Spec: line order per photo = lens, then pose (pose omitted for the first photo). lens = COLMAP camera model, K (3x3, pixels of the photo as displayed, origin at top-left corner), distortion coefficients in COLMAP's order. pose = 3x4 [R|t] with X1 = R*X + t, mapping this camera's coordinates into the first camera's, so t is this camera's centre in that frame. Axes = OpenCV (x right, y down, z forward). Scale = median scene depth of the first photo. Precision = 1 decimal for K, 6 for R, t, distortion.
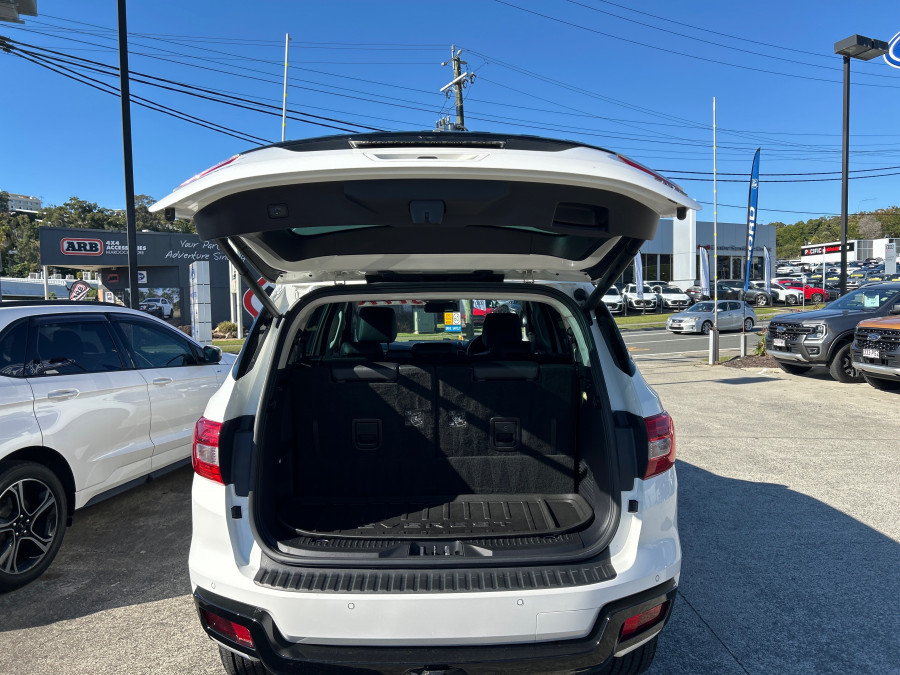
lens RADIAL K [[679.4, 0, 452.7], [0, 679.4, 337.5], [0, 0, 1]] dist [0.077205, -0.087844]
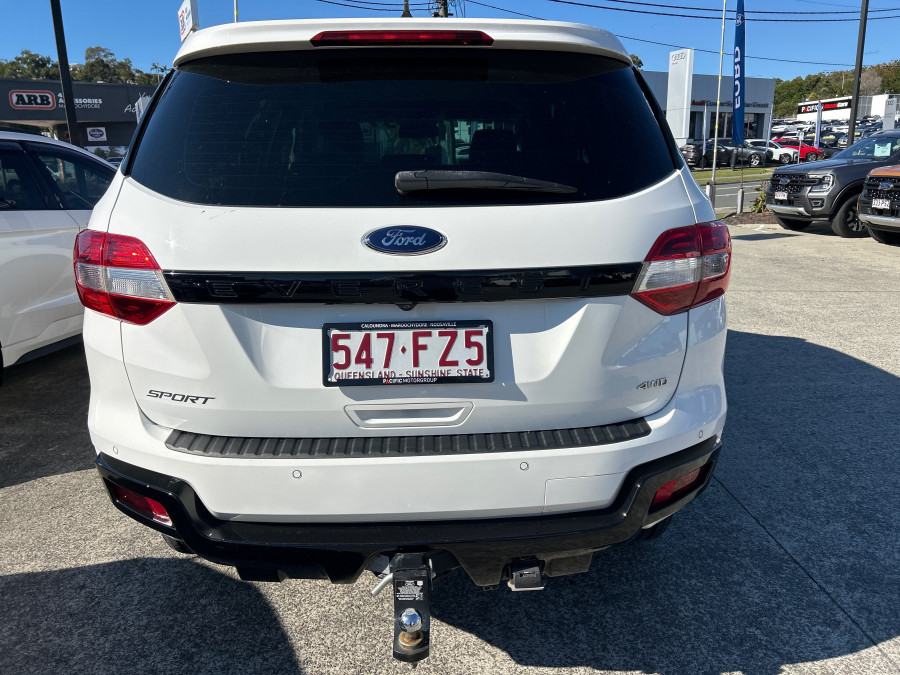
lens RADIAL K [[679.4, 0, 452.7], [0, 679.4, 337.5], [0, 0, 1]] dist [0.077205, -0.087844]
pose [[0.999676, -0.007597, 0.024295, 0.000516], [0.002837, 0.981727, 0.190274, 0.018456], [-0.025297, -0.190143, 0.981430, 0.052383]]
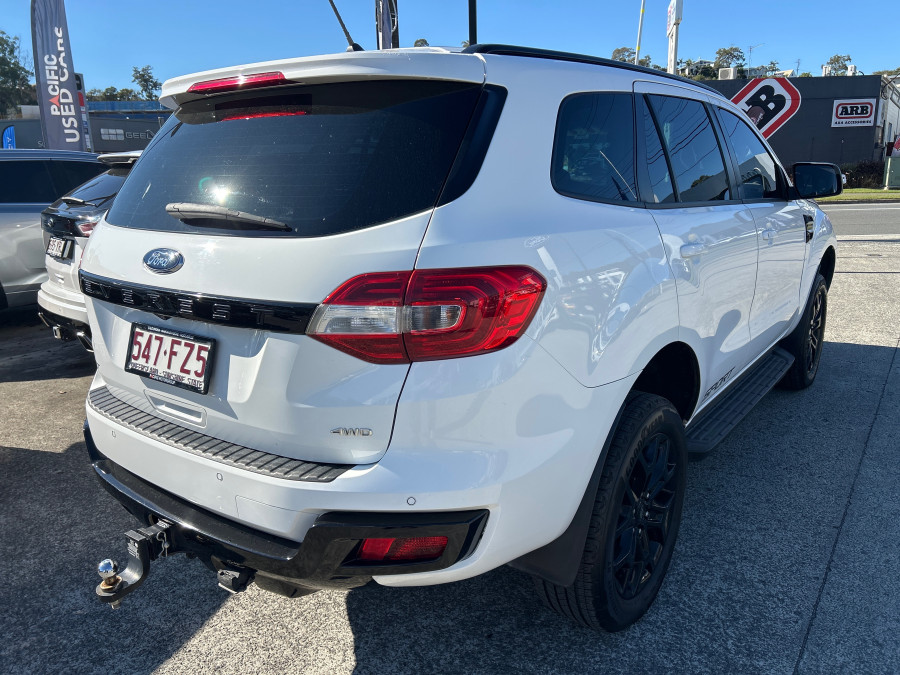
lens RADIAL K [[679.4, 0, 452.7], [0, 679.4, 337.5], [0, 0, 1]] dist [0.077205, -0.087844]
pose [[0.787937, 0.142958, -0.598930, 0.135920], [-0.018753, 0.977796, 0.208717, 0.008600], [0.615470, -0.153224, 0.773123, 0.099380]]
